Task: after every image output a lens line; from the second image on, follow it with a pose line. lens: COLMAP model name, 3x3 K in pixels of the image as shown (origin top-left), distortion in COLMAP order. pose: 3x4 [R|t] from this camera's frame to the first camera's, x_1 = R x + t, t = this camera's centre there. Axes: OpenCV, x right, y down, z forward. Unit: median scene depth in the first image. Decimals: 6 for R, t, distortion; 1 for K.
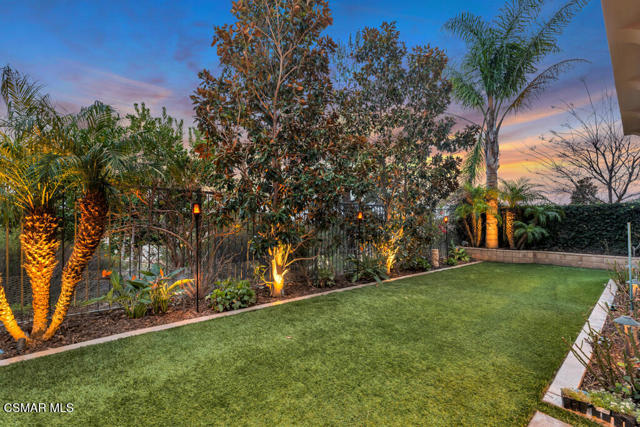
lens RADIAL K [[267.7, 0, 318.2], [0, 267.7, 216.7], [0, 0, 1]] dist [0.000235, 0.000018]
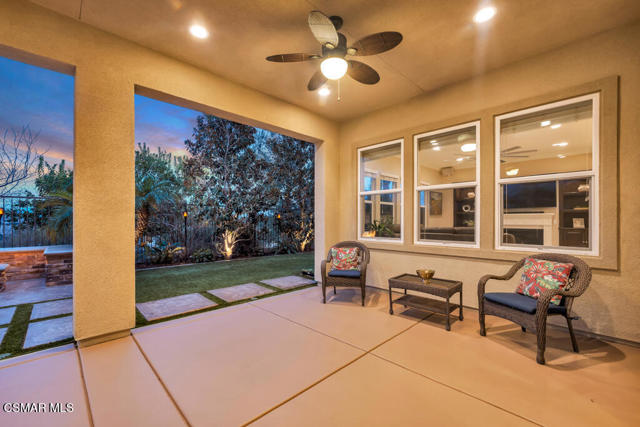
lens RADIAL K [[267.7, 0, 322.6], [0, 267.7, 215.6], [0, 0, 1]] dist [0.000235, 0.000018]
pose [[0.995700, 0.000605, 0.092630, 0.337475], [-0.001956, 0.999893, 0.014495, -0.040494], [-0.092611, -0.014614, 0.995595, -0.947001]]
